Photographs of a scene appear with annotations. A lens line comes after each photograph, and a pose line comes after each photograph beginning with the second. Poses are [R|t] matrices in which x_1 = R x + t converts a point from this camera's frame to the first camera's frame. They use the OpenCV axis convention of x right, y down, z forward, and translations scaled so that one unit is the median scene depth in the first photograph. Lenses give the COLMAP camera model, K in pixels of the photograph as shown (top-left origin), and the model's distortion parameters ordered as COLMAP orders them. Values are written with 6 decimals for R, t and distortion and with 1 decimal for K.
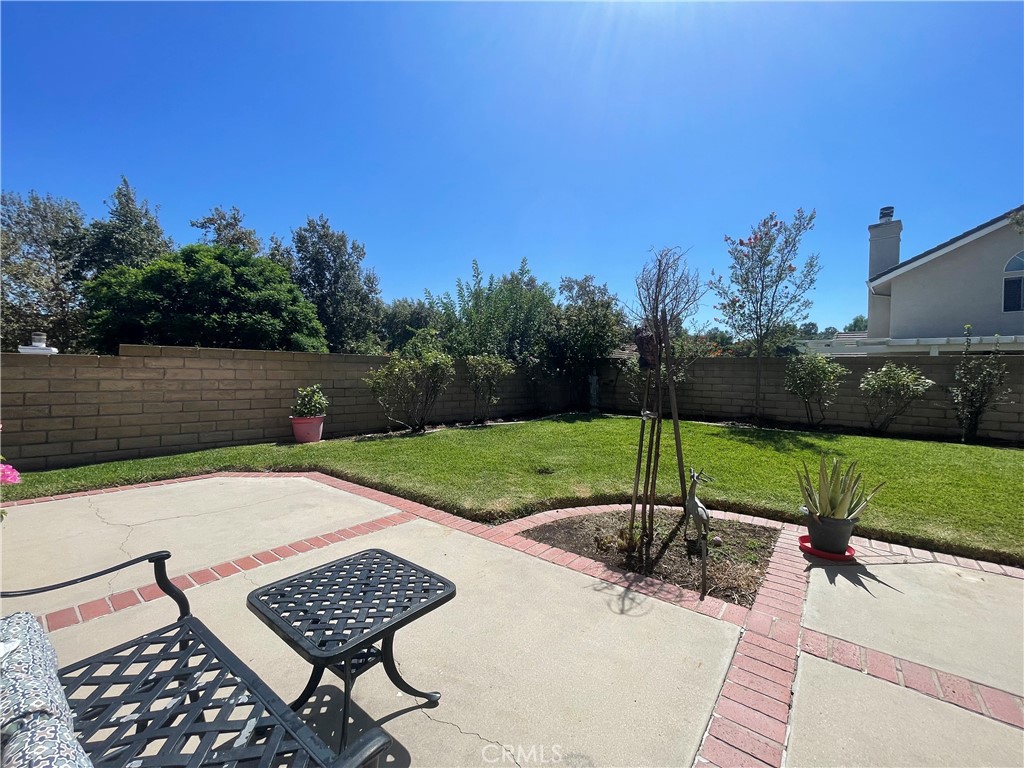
lens RADIAL K [[415.1, 0, 513.7], [0, 415.1, 381.1], [0, 0, 1]] dist [-0.000319, 0.000400]
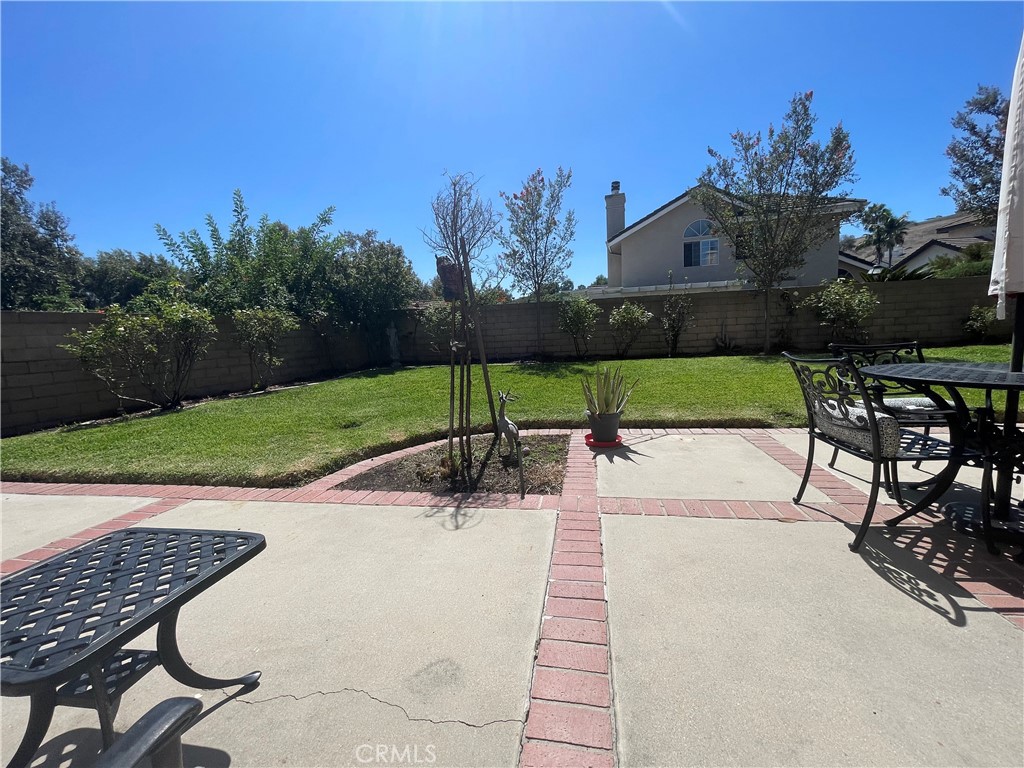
lens RADIAL K [[413.0, 0, 511.5], [0, 413.0, 379.4], [0, 0, 1]] dist [0.001013, 0.000194]
pose [[0.884917, -0.114804, 0.451378, -0.016055], [0.073351, 0.991403, 0.108353, 0.053577], [-0.459937, -0.062774, 0.885730, 0.038574]]
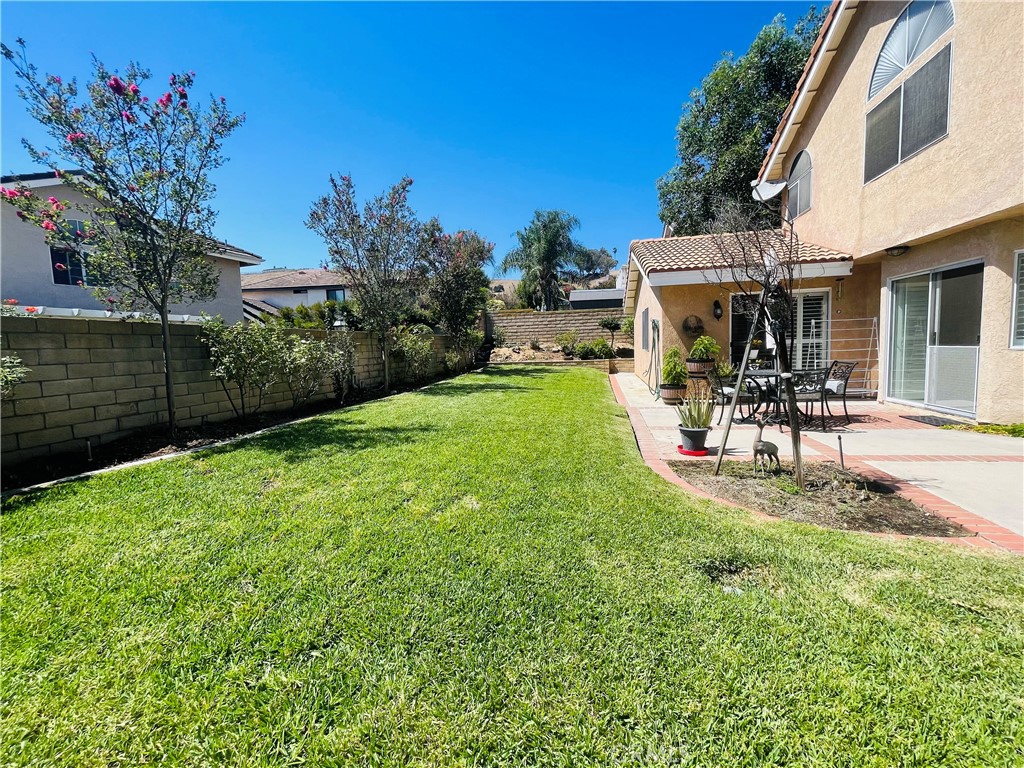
lens RADIAL K [[415.1, 0, 513.7], [0, 415.1, 381.1], [0, 0, 1]] dist [-0.000319, 0.000400]
pose [[-0.433944, -0.081612, 0.897236, -0.264358], [0.046321, 0.992551, 0.112684, -0.042608], [-0.899748, 0.090460, -0.426931, 1.738177]]
